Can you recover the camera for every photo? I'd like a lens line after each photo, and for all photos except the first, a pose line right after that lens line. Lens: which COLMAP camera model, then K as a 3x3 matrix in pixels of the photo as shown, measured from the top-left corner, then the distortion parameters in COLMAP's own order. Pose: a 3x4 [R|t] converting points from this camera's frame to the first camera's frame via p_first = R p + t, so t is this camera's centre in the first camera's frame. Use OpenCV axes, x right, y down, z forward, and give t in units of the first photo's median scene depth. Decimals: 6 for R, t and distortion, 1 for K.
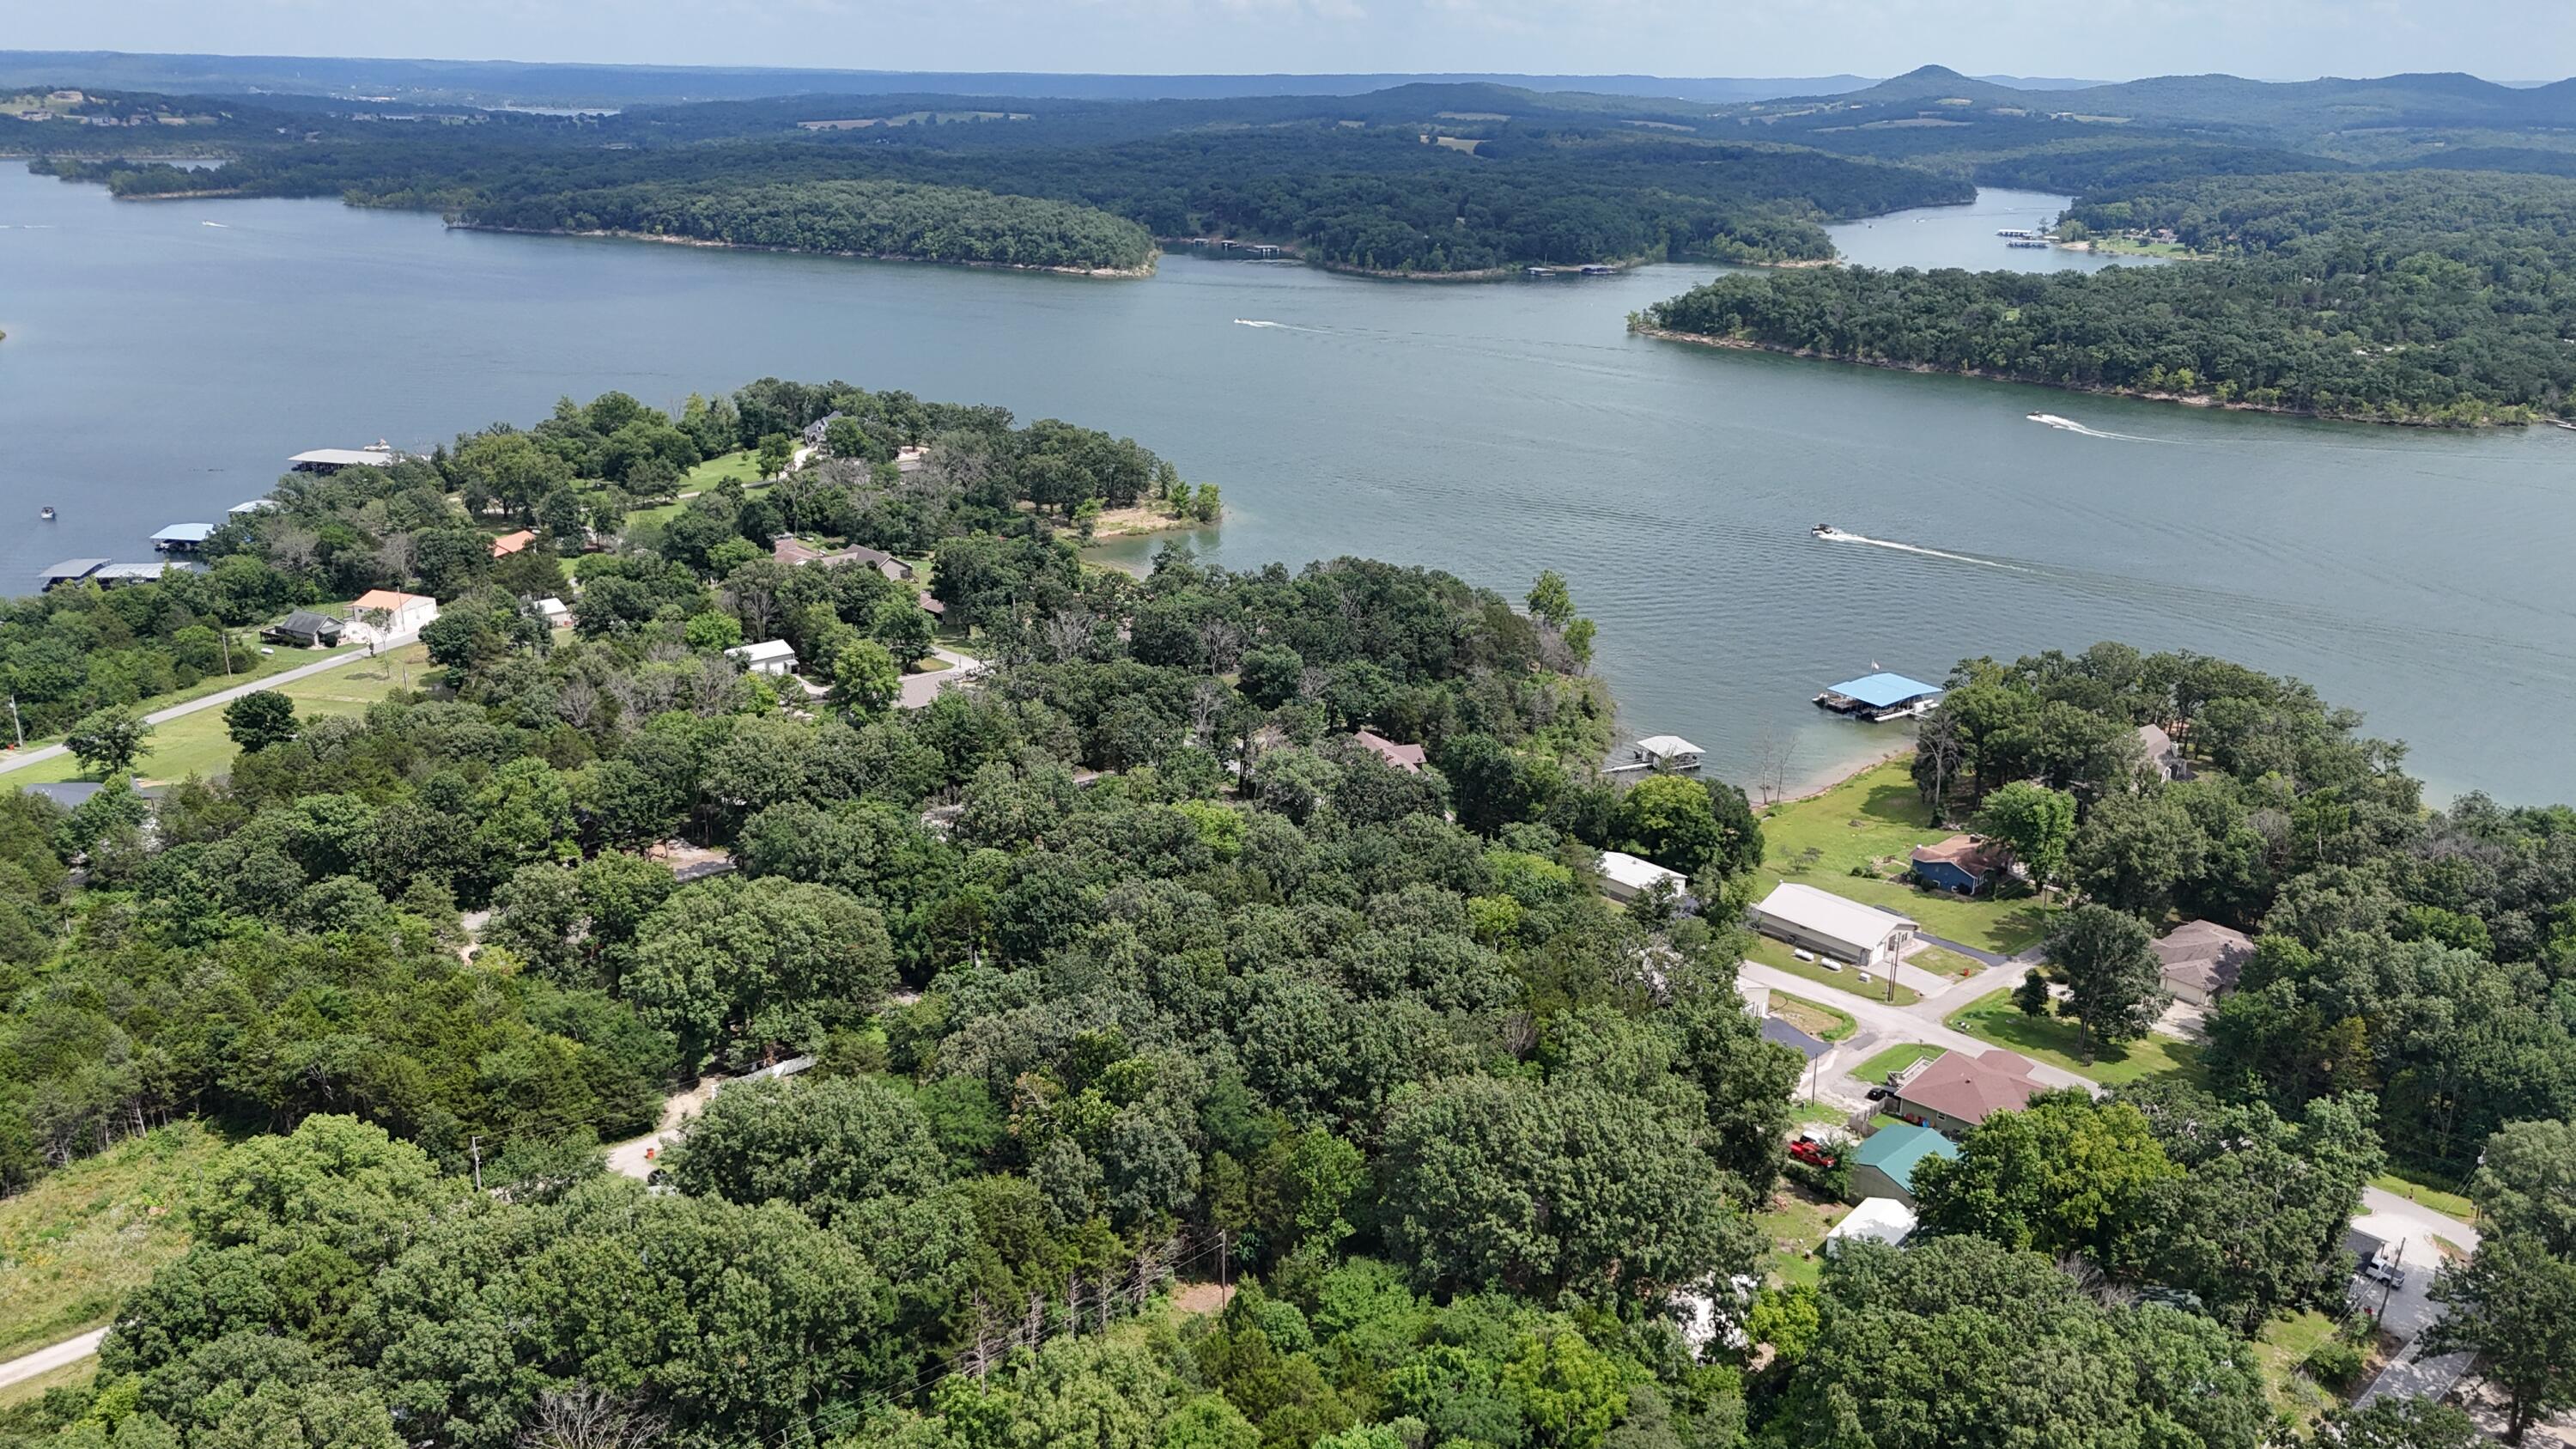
lens RADIAL K [[1900.7, 0, 1284.4], [0, 1900.7, 724.2], [0, 0, 1]] dist [0.065001, -0.062172]
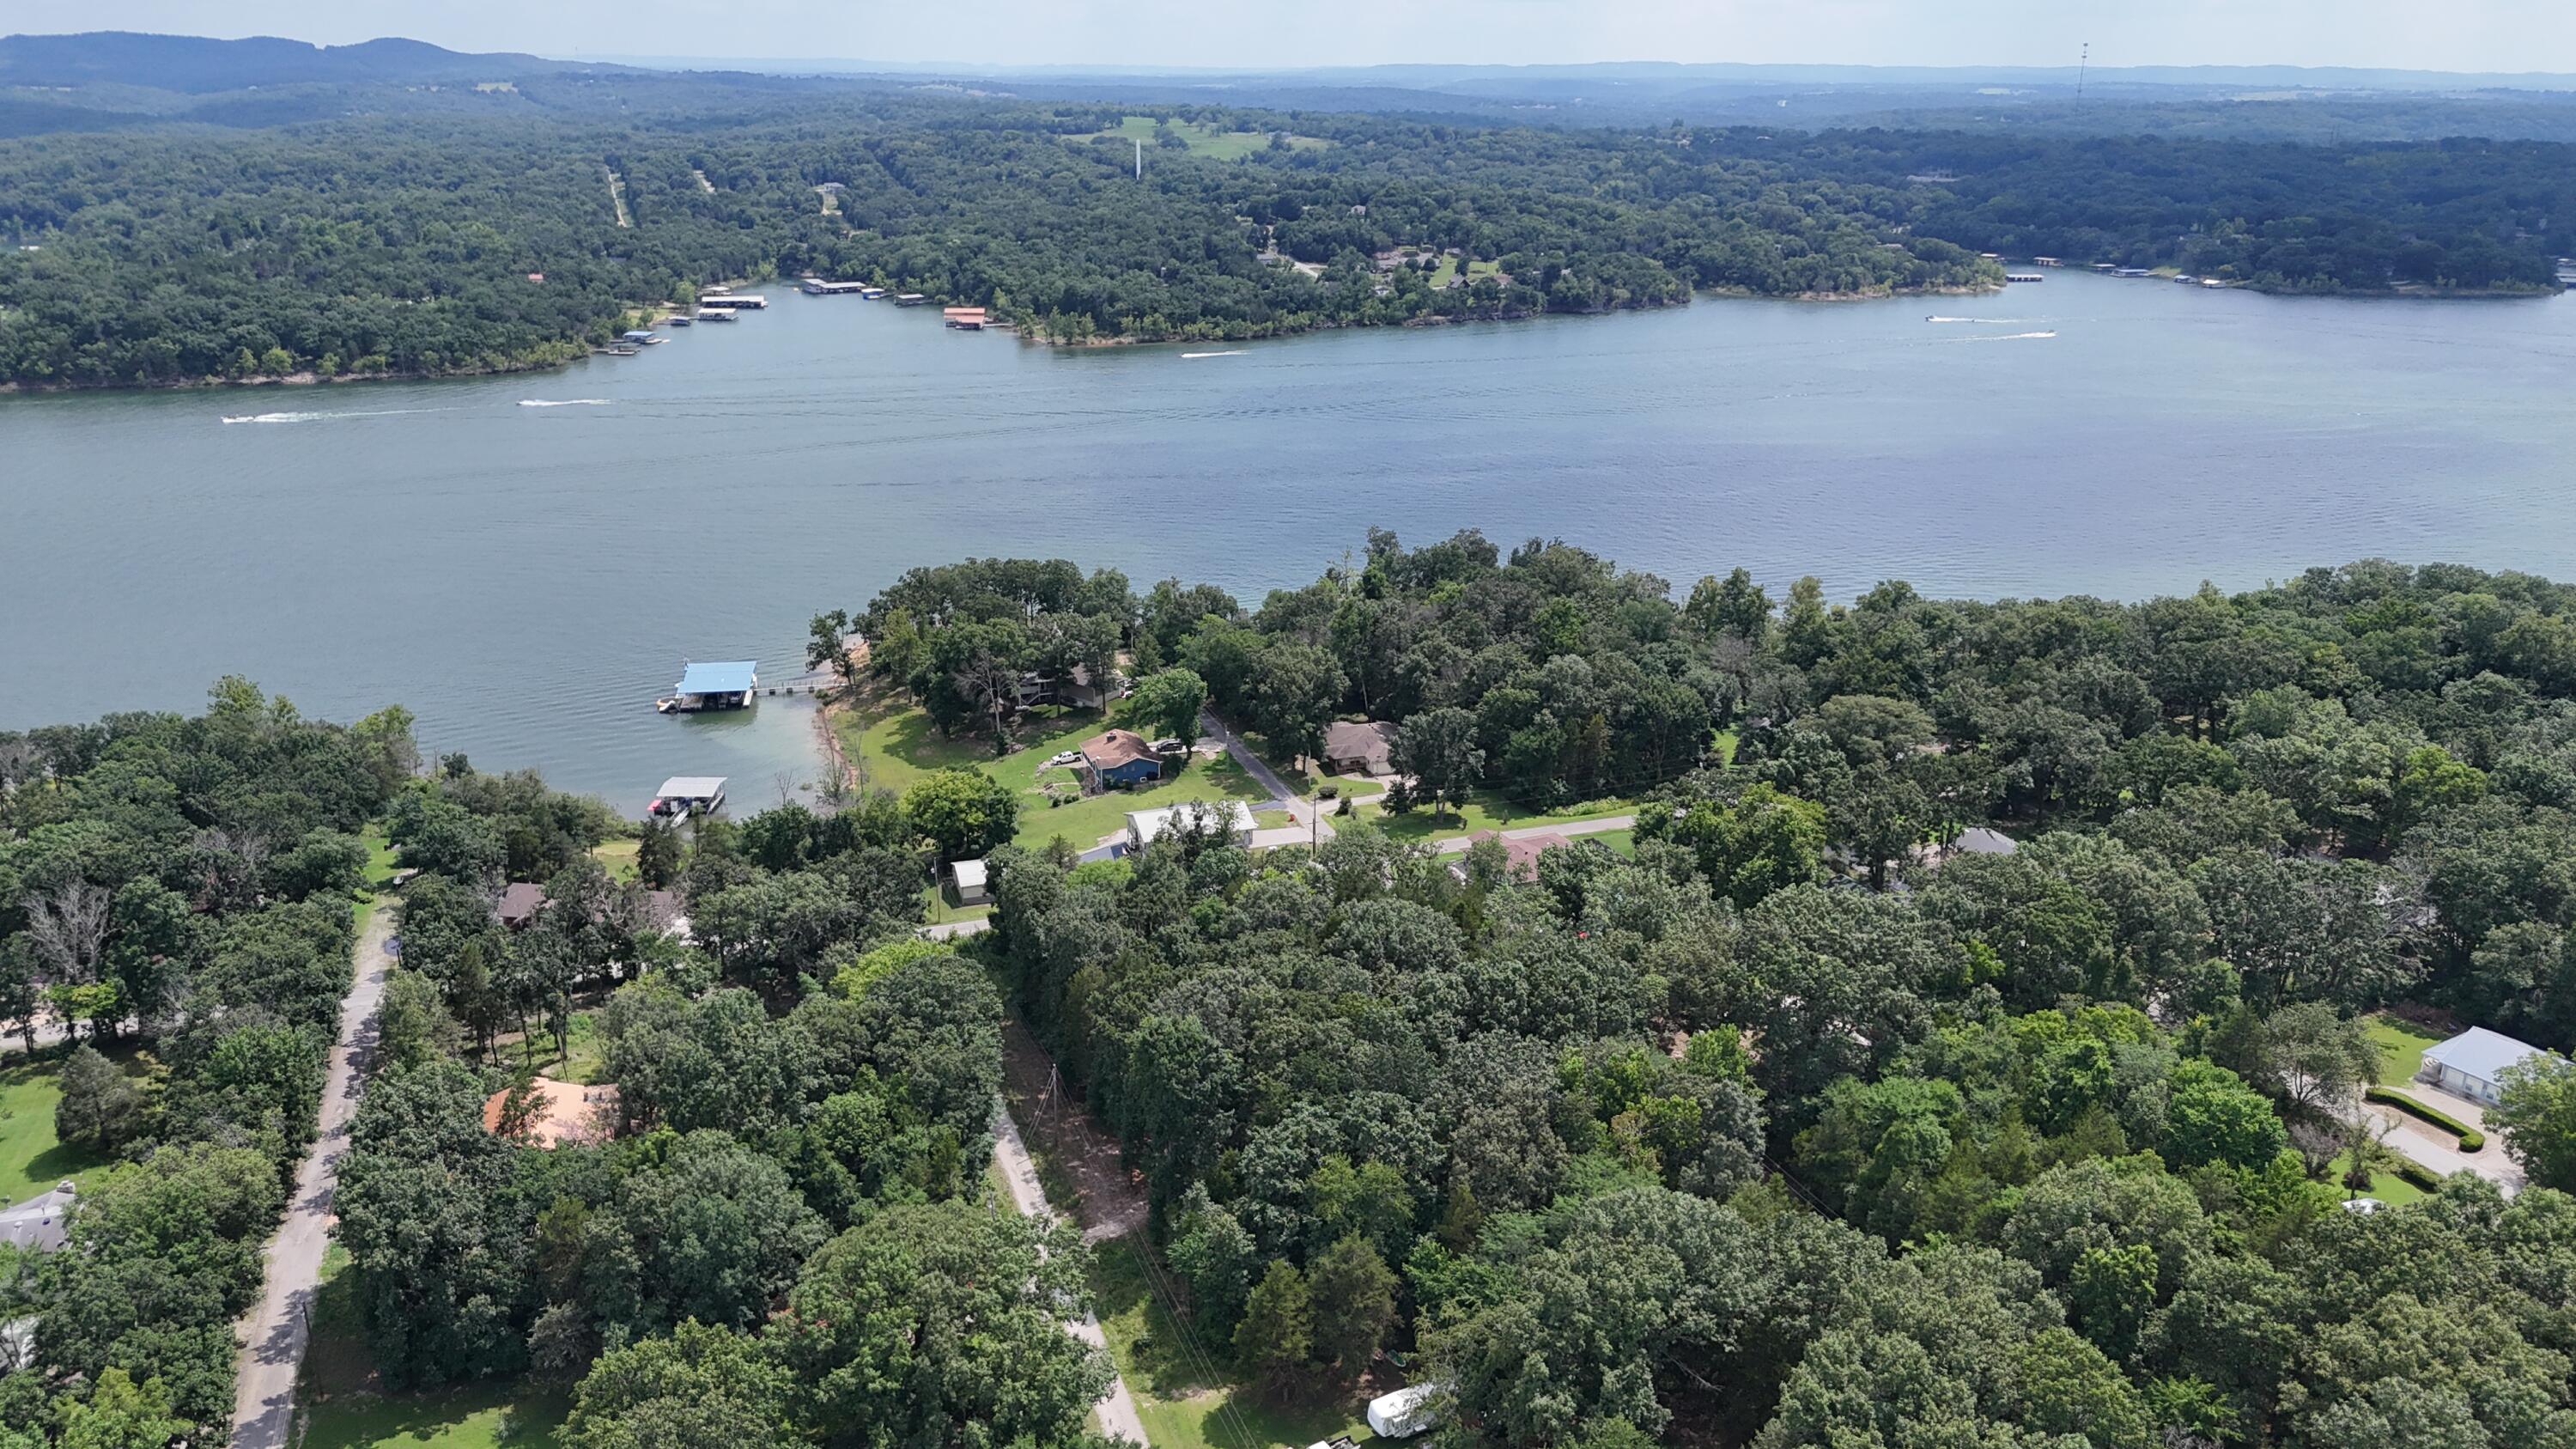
lens RADIAL K [[1900.7, 0, 1289.3], [0, 1900.7, 729.2], [0, 0, 1]] dist [0.065001, -0.062172]
pose [[0.404984, -0.308421, 0.860735, -0.380089], [0.289790, 0.936153, 0.199096, -0.093184], [-0.867185, 0.168801, 0.468504, 0.259658]]
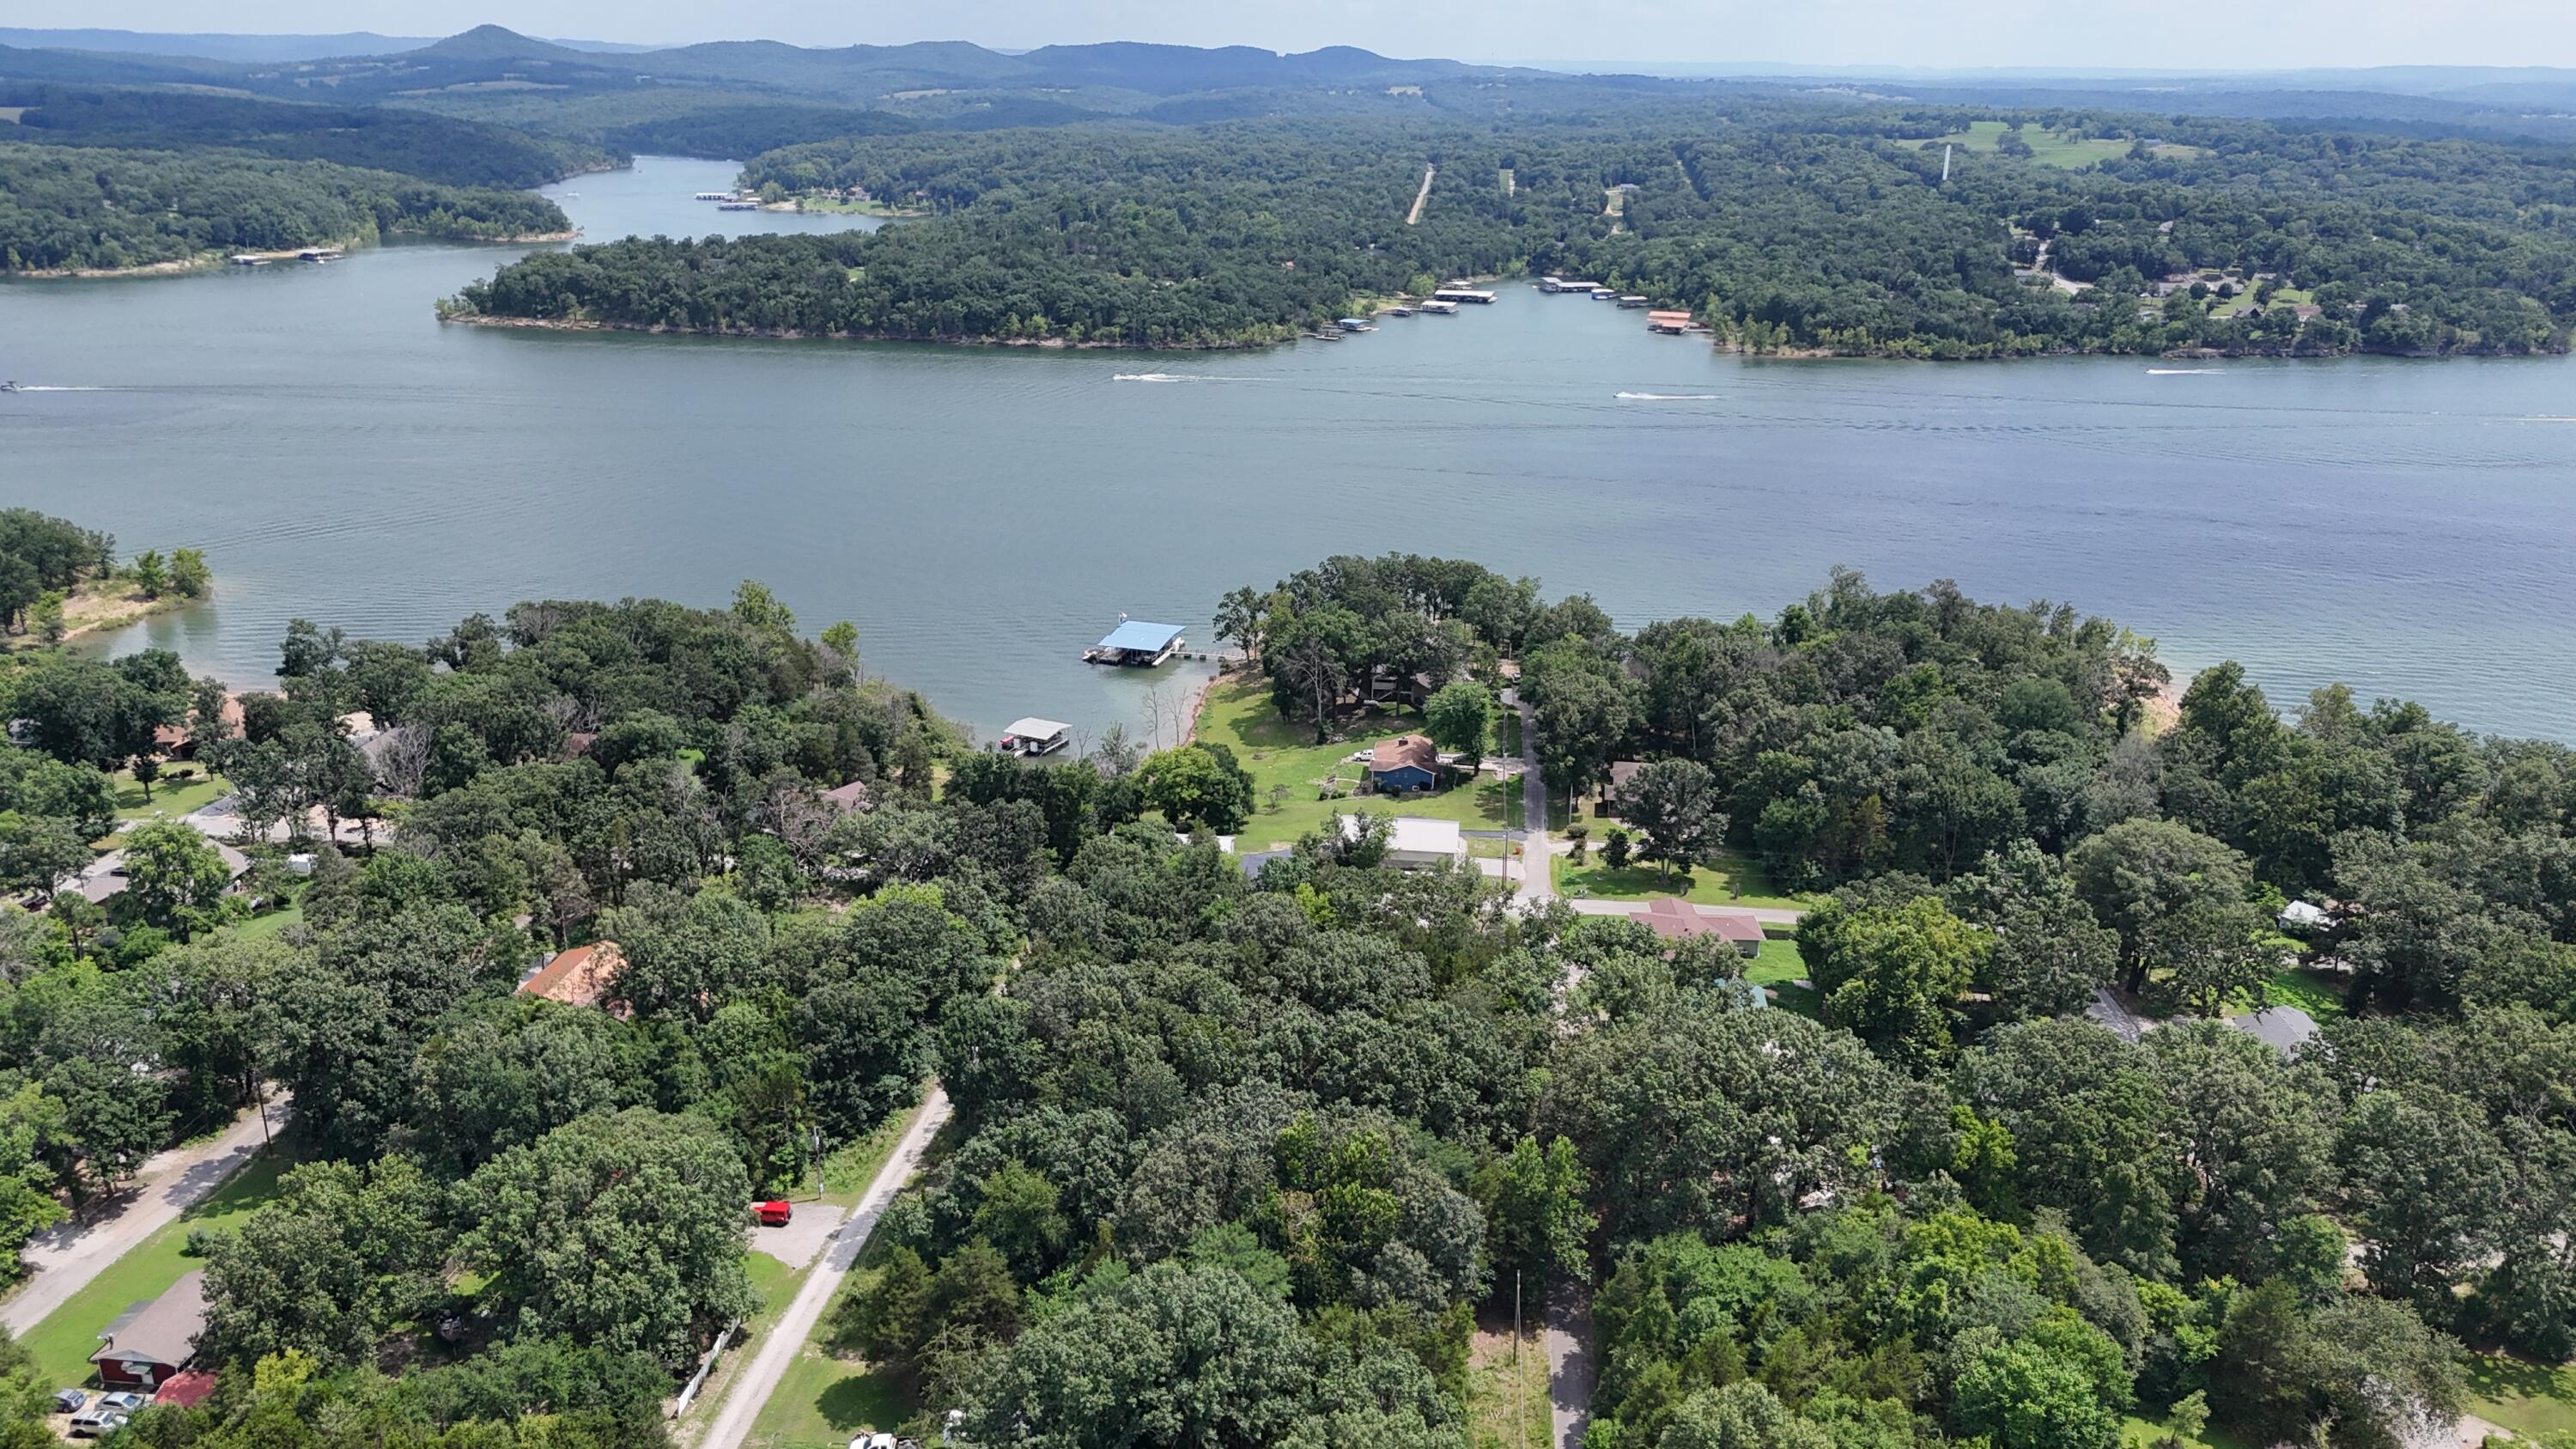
lens RADIAL K [[1900.7, 0, 1287.8], [0, 1900.7, 723.0], [0, 0, 1]] dist [0.065001, -0.062172]
pose [[0.764021, -0.214282, 0.608568, -0.245601], [0.203747, 0.975101, 0.087549, -0.041735], [-0.612176, 0.057105, 0.788657, 0.114417]]
